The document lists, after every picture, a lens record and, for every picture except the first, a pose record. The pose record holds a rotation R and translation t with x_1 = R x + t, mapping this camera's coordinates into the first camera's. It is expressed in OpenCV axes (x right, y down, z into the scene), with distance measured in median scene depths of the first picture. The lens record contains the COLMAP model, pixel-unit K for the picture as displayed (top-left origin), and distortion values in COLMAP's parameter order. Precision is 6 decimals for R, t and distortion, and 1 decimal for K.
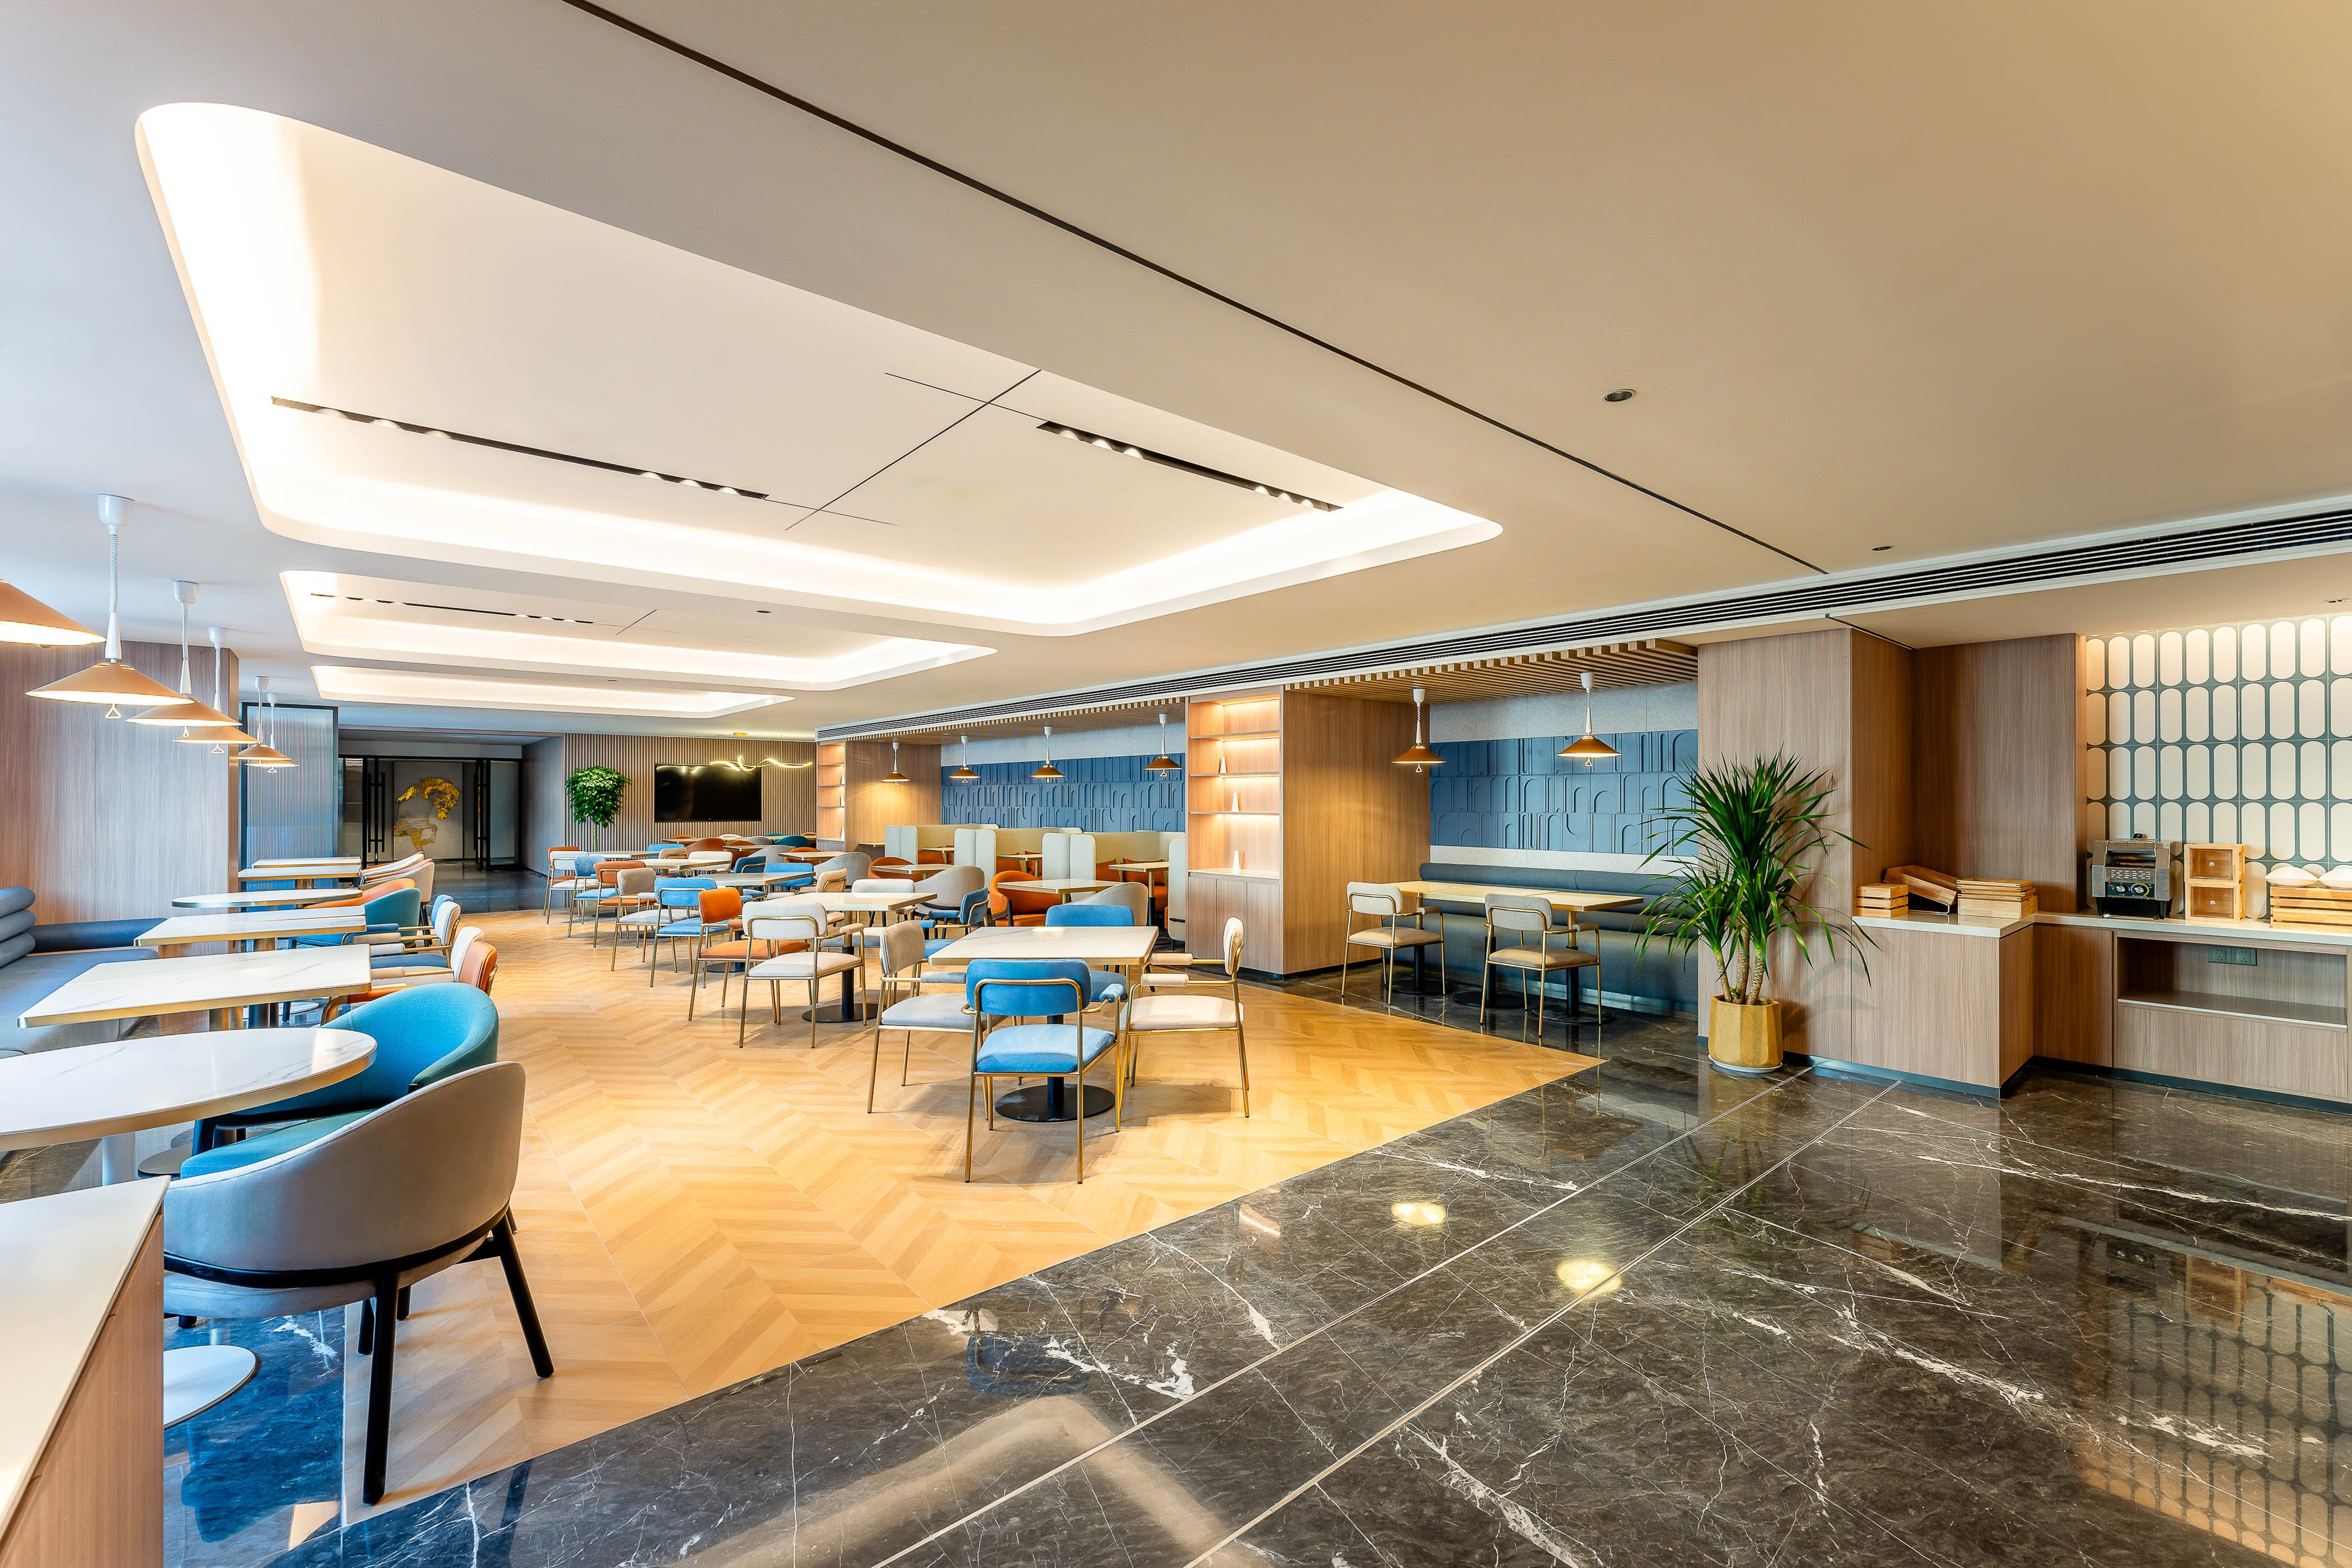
lens RADIAL K [[959.5, 0, 1176.0], [0, 959.5, 784.0], [0, 0, 1]] dist [0.000429, 0.000039]
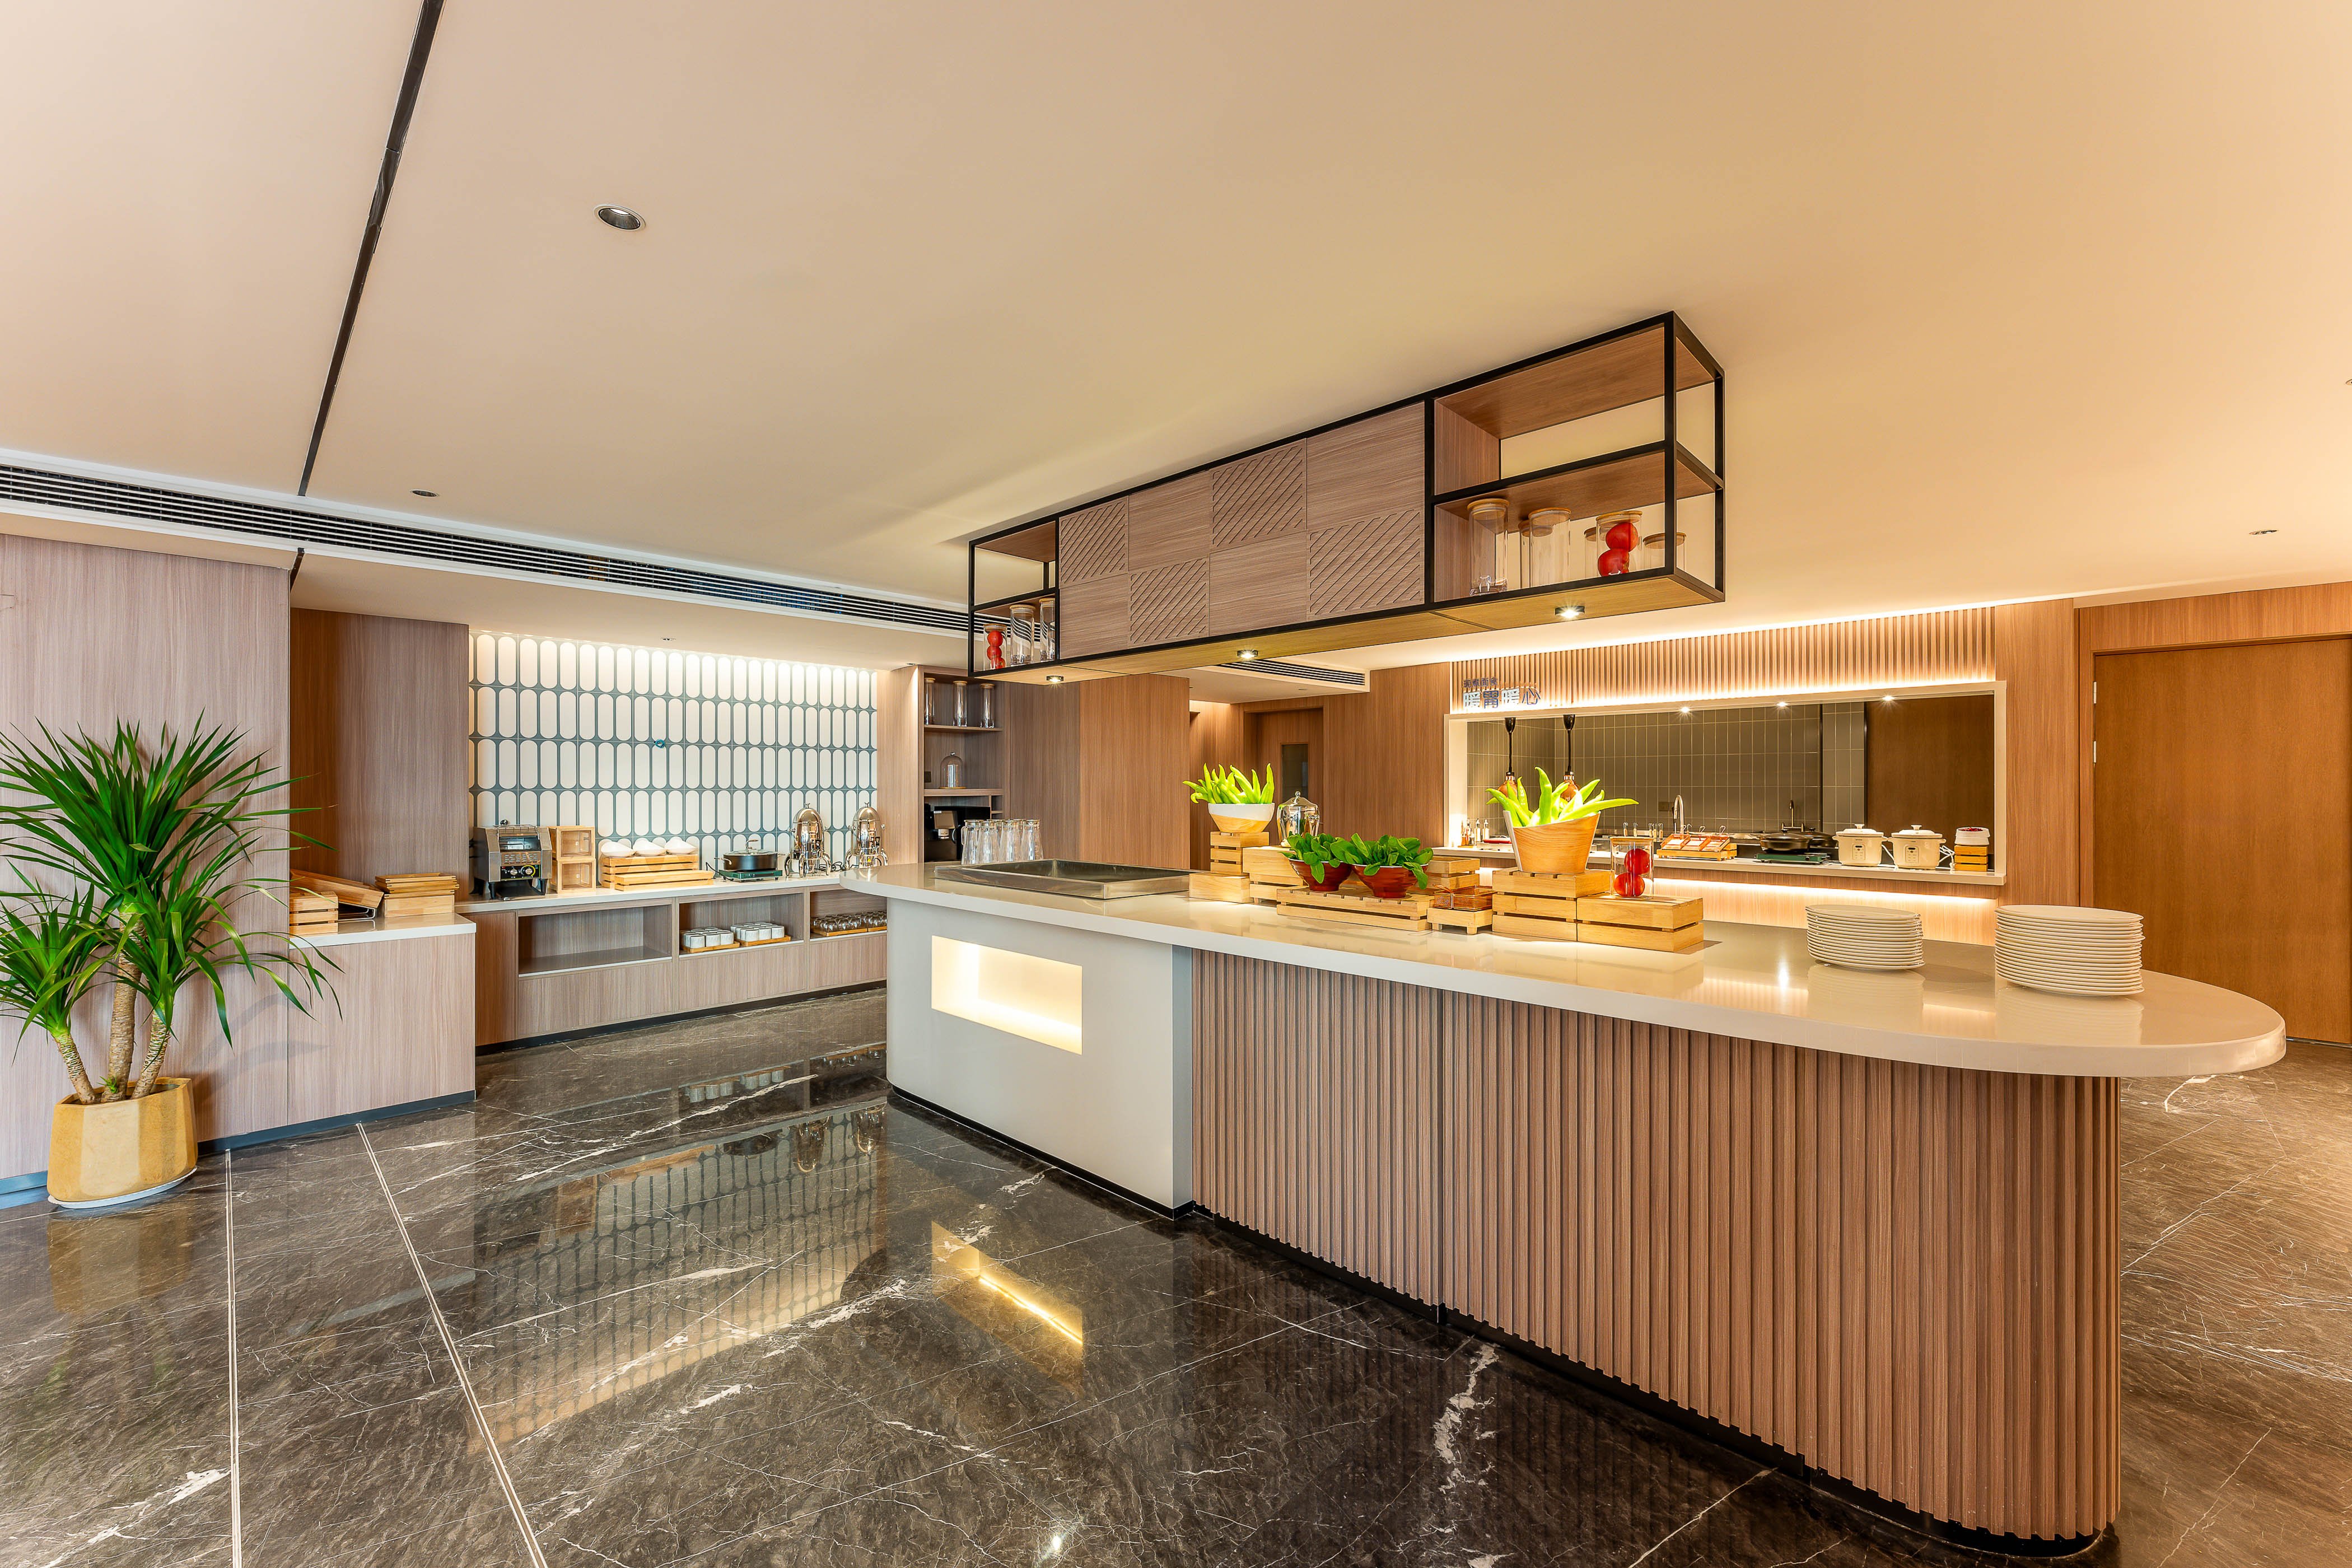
lens RADIAL K [[959.5, 0, 1176.0], [0, 959.5, 784.0], [0, 0, 1]] dist [0.000429, 0.000039]
pose [[-0.120328, 0.002510, 0.992731, -0.167661], [-0.015047, 0.999877, -0.004351, 0.004462], [-0.992620, -0.015461, -0.120275, 0.391820]]
